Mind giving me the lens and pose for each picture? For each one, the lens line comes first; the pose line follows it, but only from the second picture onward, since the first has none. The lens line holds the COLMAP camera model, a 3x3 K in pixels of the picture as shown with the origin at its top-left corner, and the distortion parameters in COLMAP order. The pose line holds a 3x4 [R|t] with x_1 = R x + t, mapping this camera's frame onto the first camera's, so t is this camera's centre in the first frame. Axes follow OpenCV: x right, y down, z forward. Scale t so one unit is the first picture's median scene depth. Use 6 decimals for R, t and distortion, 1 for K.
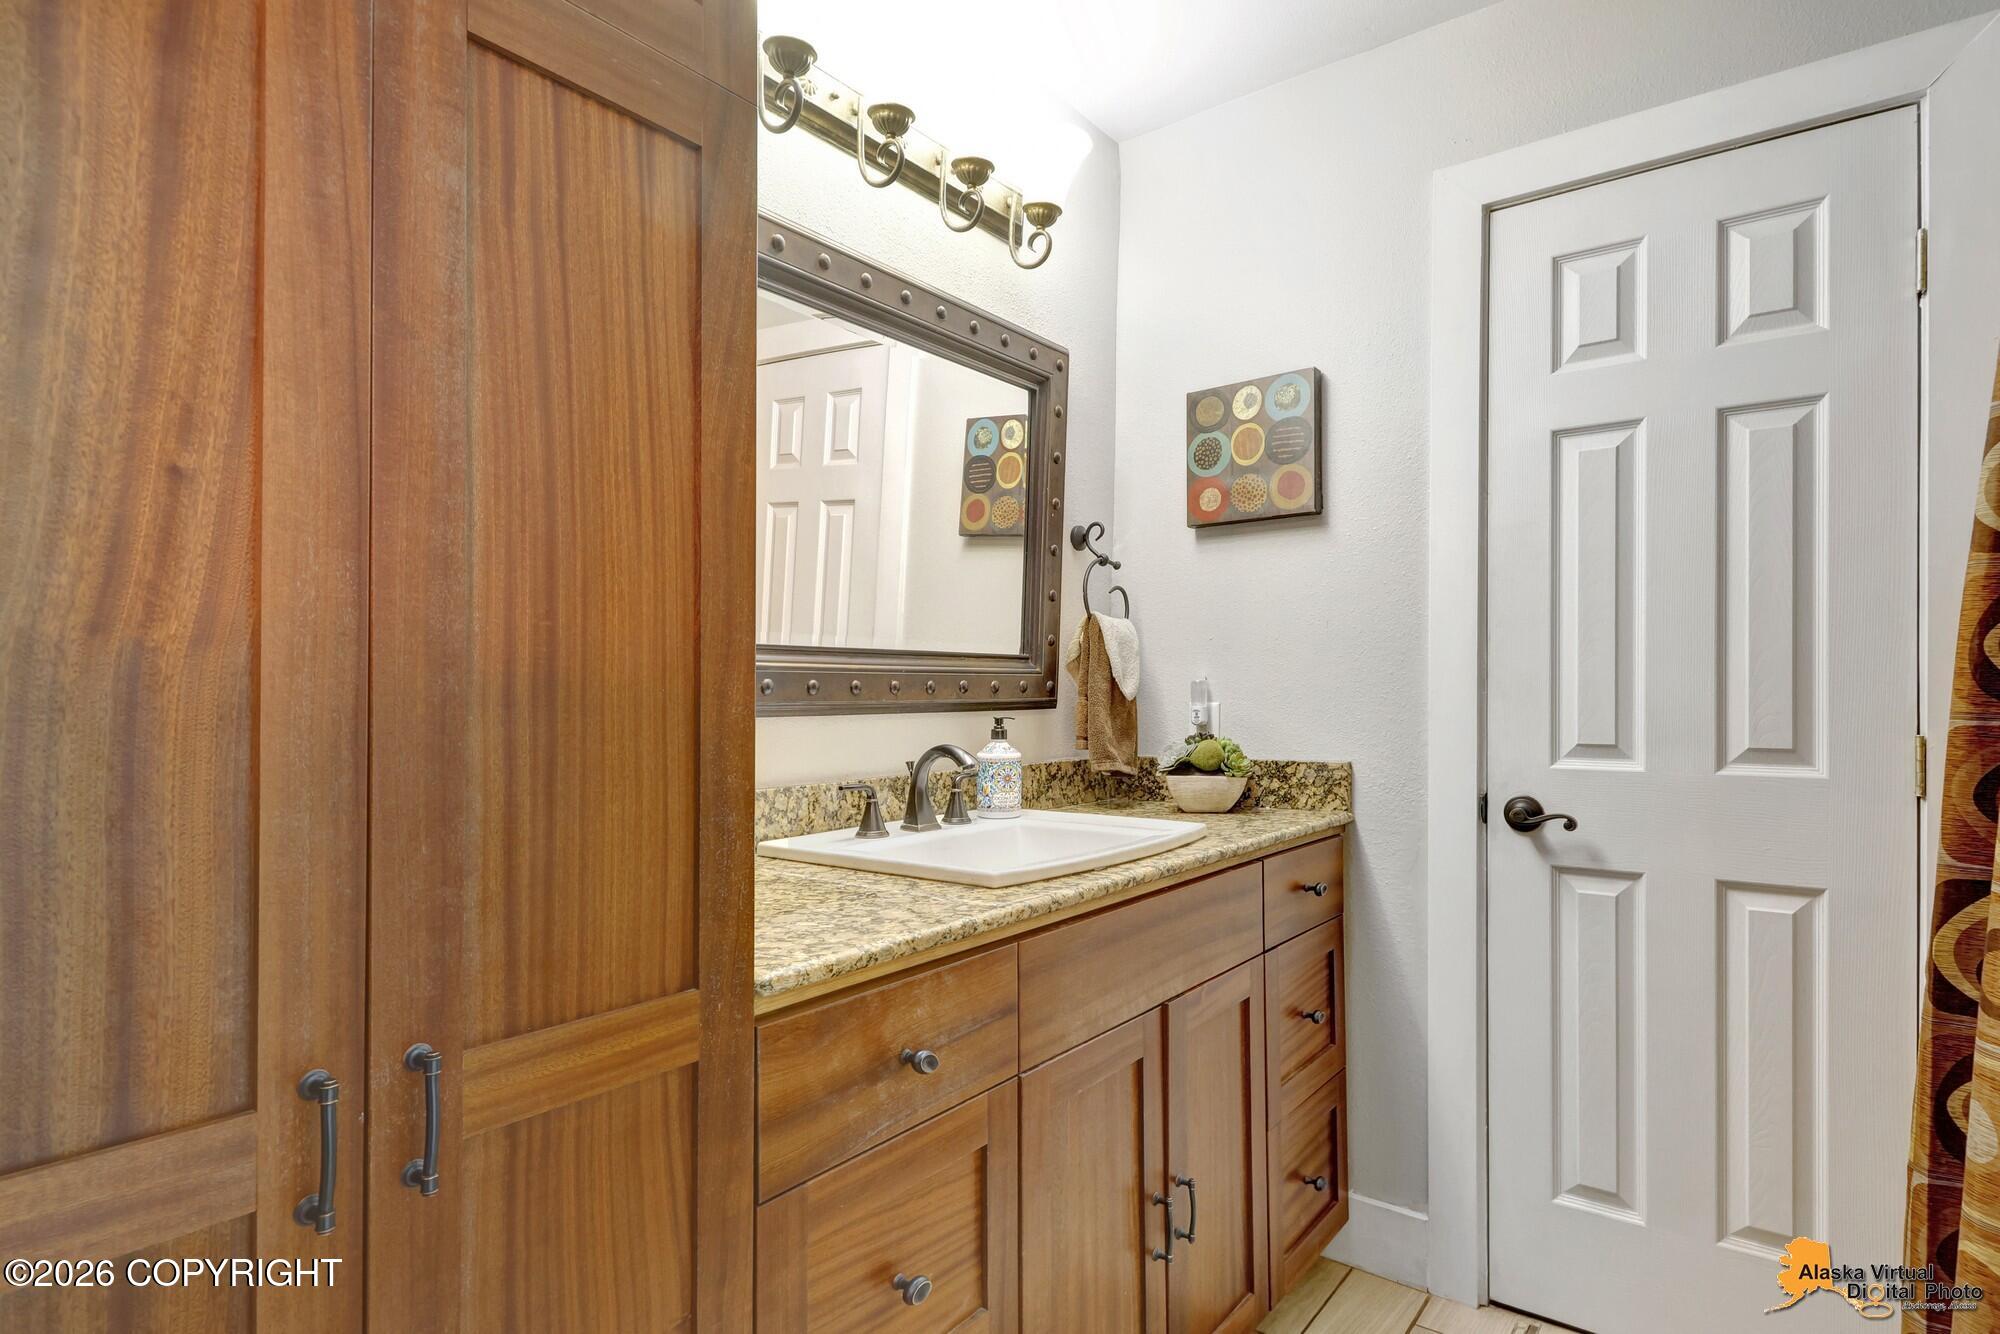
lens RADIAL K [[995.5, 0, 1000.0], [0, 995.5, 667.0], [0, 0, 1]] dist [-0.000127, -0.001478]
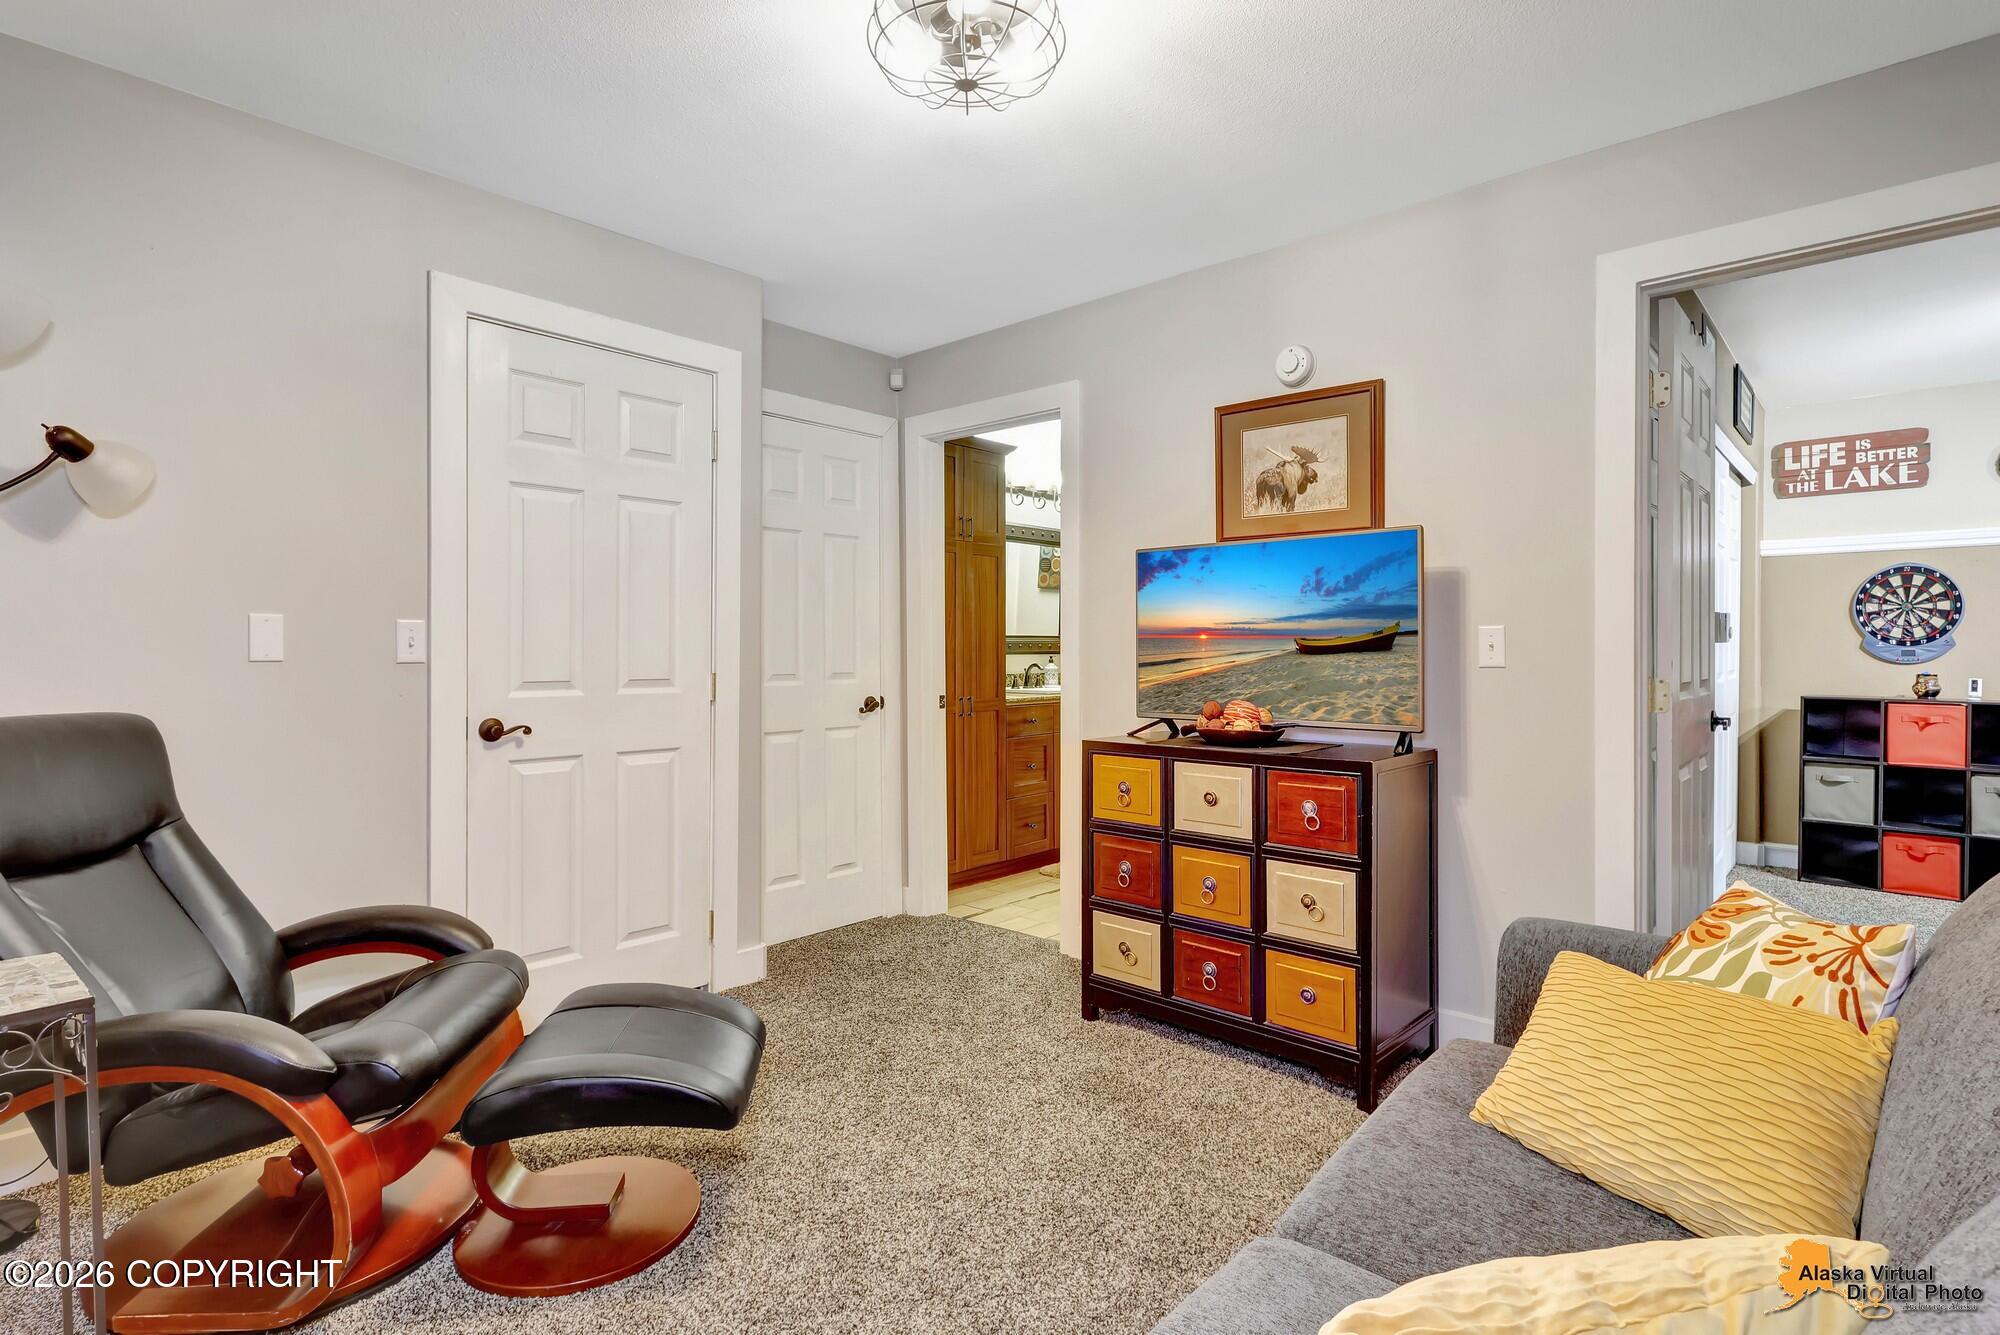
lens RADIAL K [[995.5, 0, 1000.0], [0, 995.5, 667.5], [0, 0, 1]] dist [-0.000127, -0.001478]
pose [[0.997727, 0.004226, -0.067247, 0.068267], [-0.002438, 0.999642, 0.026637, -0.005530], [0.067336, -0.026412, 0.997381, -3.074901]]
